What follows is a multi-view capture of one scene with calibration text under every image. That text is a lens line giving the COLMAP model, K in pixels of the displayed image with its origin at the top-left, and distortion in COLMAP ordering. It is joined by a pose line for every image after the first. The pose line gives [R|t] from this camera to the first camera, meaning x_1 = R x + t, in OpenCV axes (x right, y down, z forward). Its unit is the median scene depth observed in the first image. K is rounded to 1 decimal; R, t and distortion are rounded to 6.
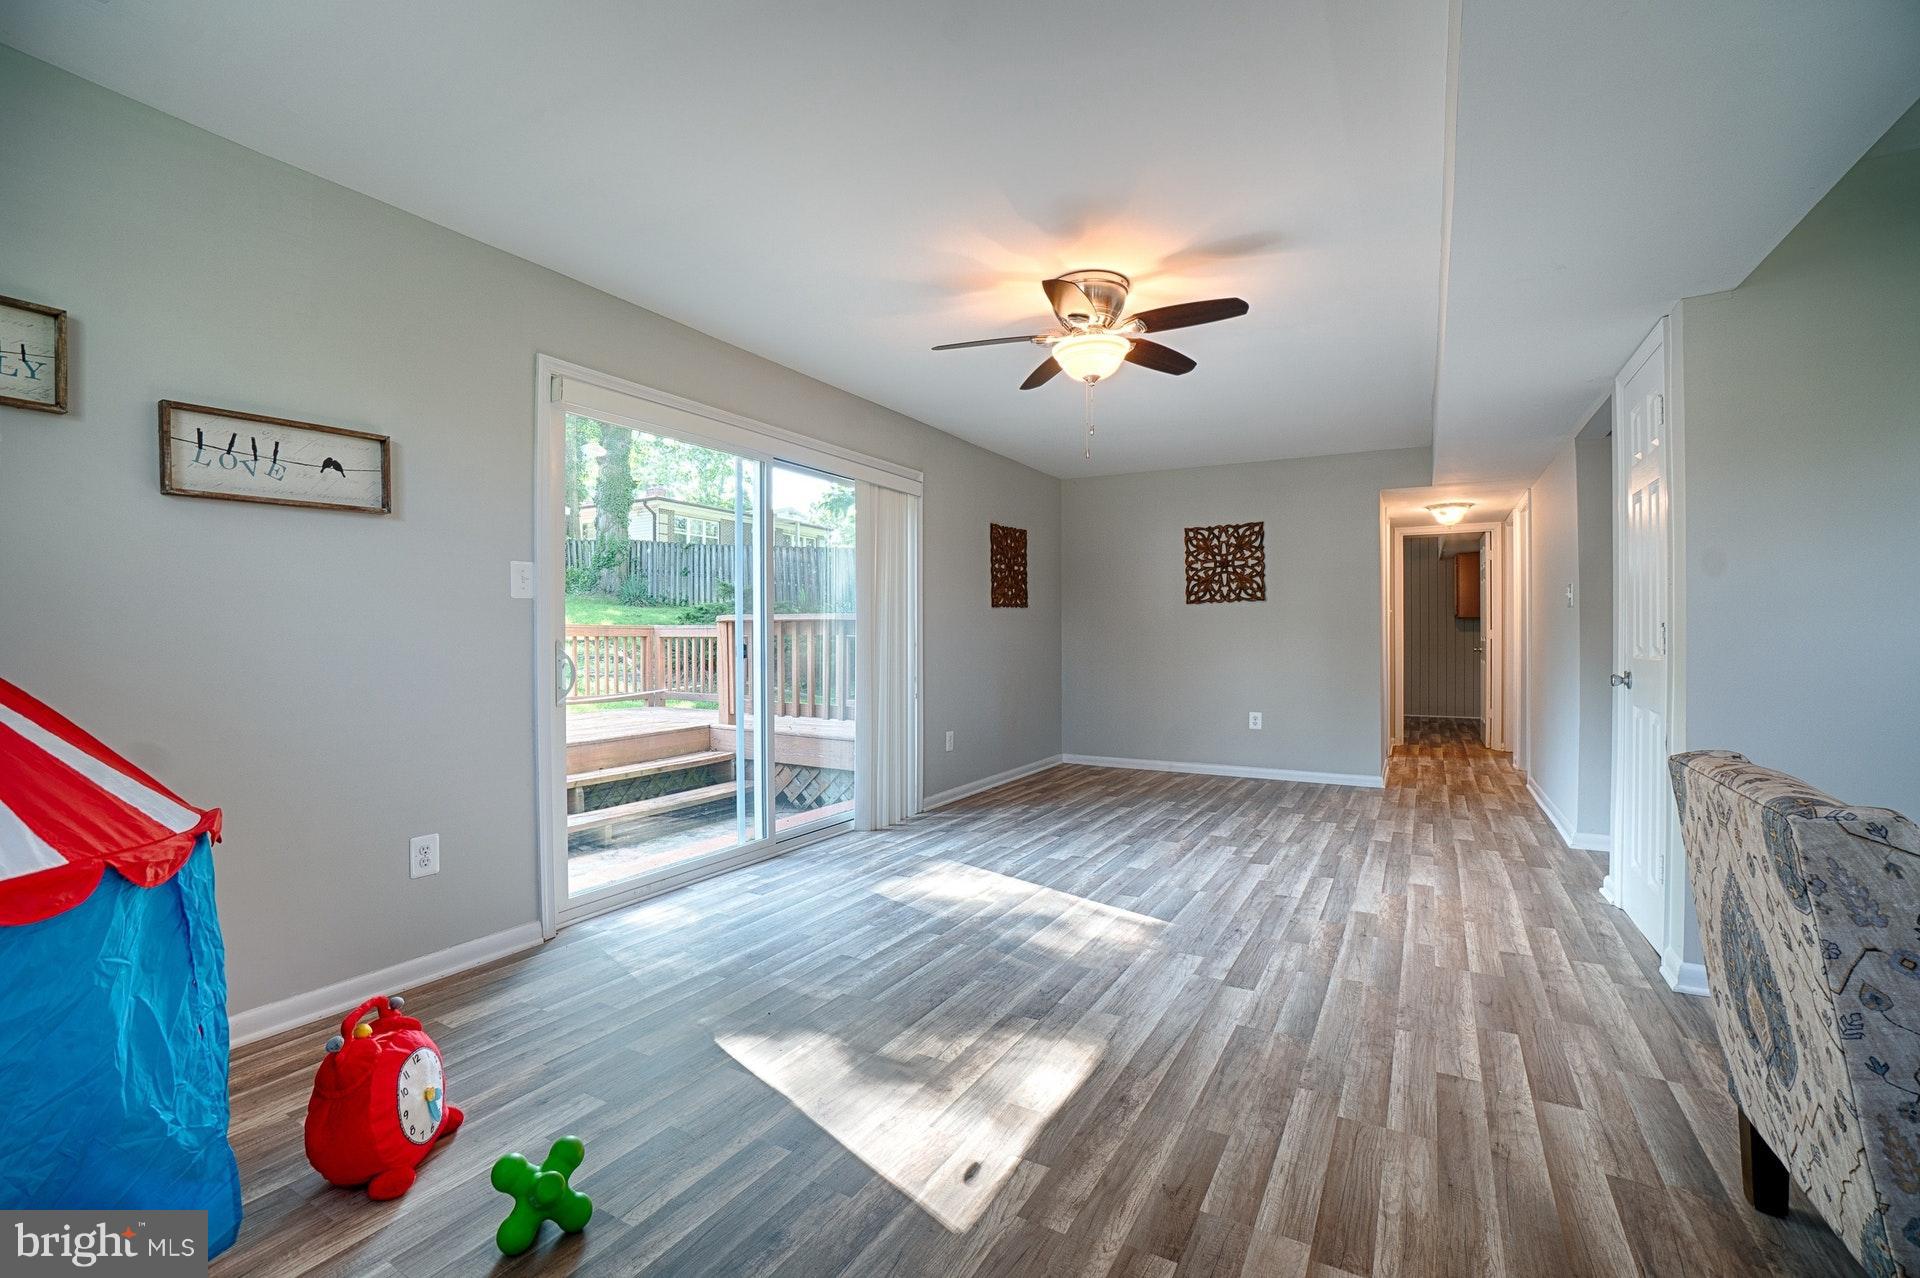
lens RADIAL K [[852.5, 0, 948.6], [0, 852.5, 634.7], [0, 0, 1]] dist [-0.070362, 0.031172]
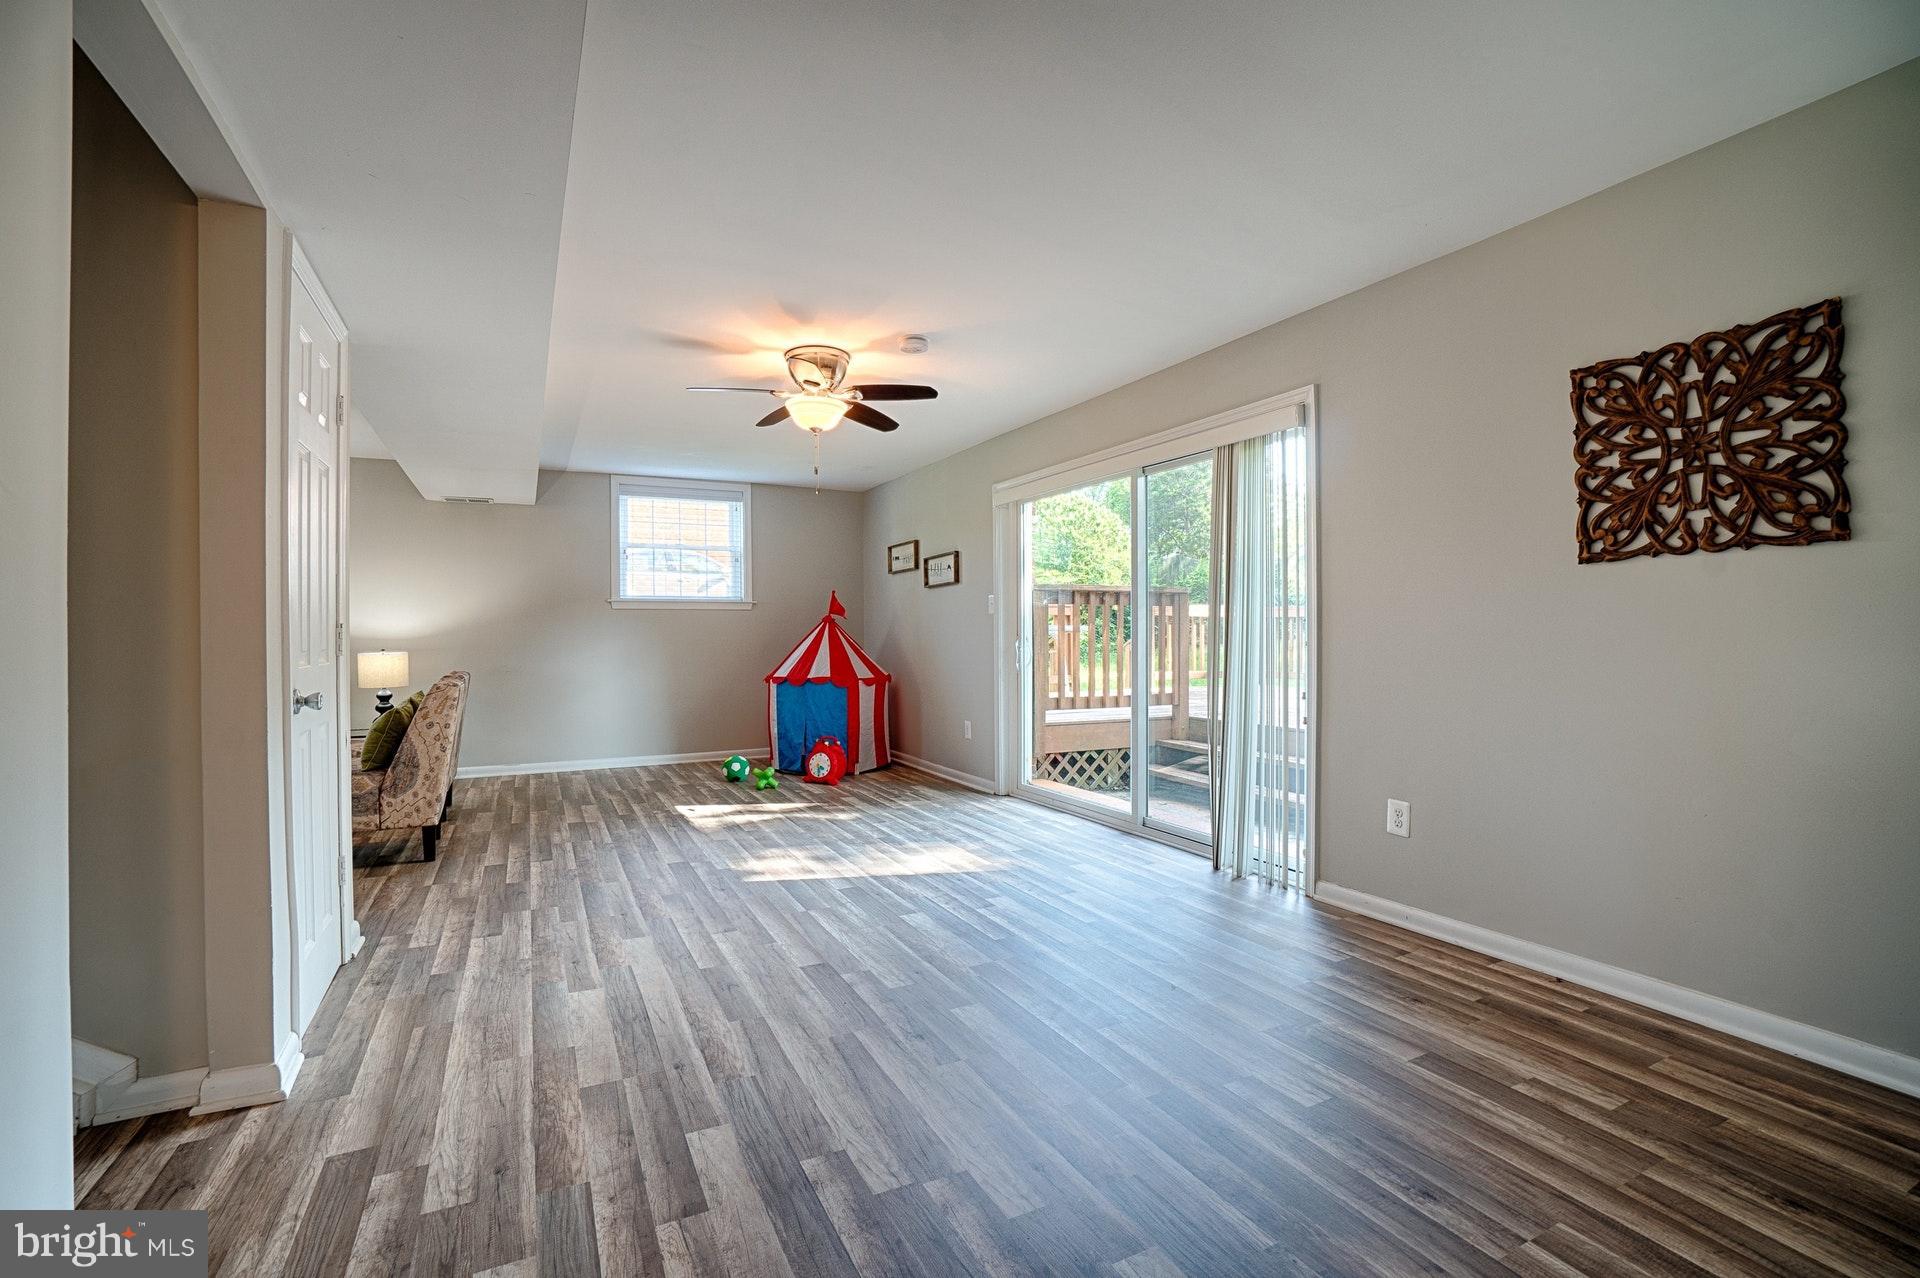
lens RADIAL K [[844.6, 0, 940.4], [0, 844.6, 640.6], [0, 0, 1]] dist [-0.063107, 0.022615]
pose [[-0.557660, 0.009115, -0.830020, 1.005368], [0.004752, 0.999958, 0.007789, 0.001482], [0.830056, 0.000400, -0.557680, 1.683477]]
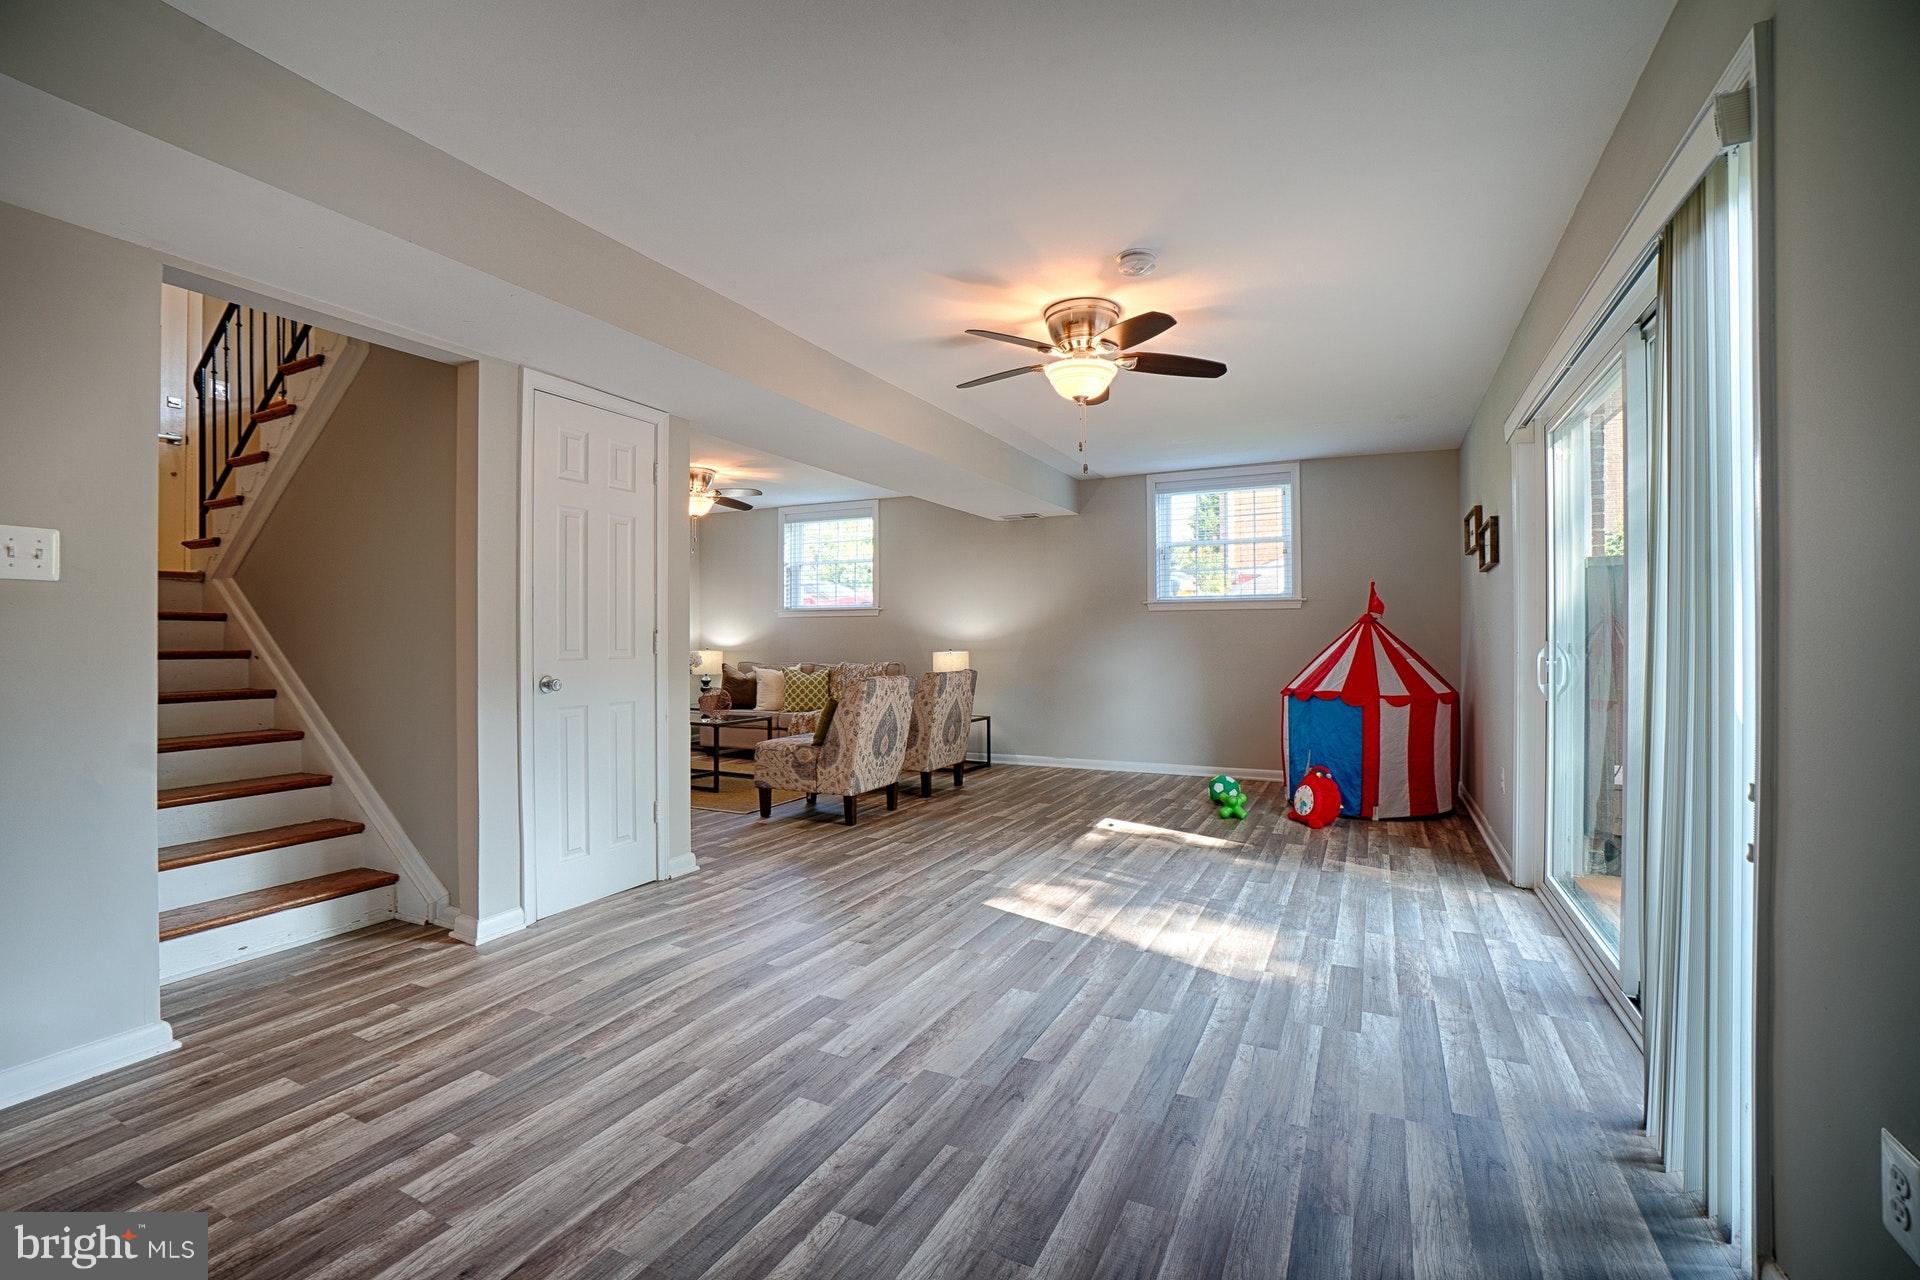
lens RADIAL K [[844.6, 0, 940.4], [0, 844.6, 641.6], [0, 0, 1]] dist [-0.063107, 0.022615]
pose [[-0.999183, 0.002358, -0.040350, 0.356182], [0.002217, 0.999991, 0.003533, 0.000825], [0.040358, 0.003441, -0.999179, 1.870951]]
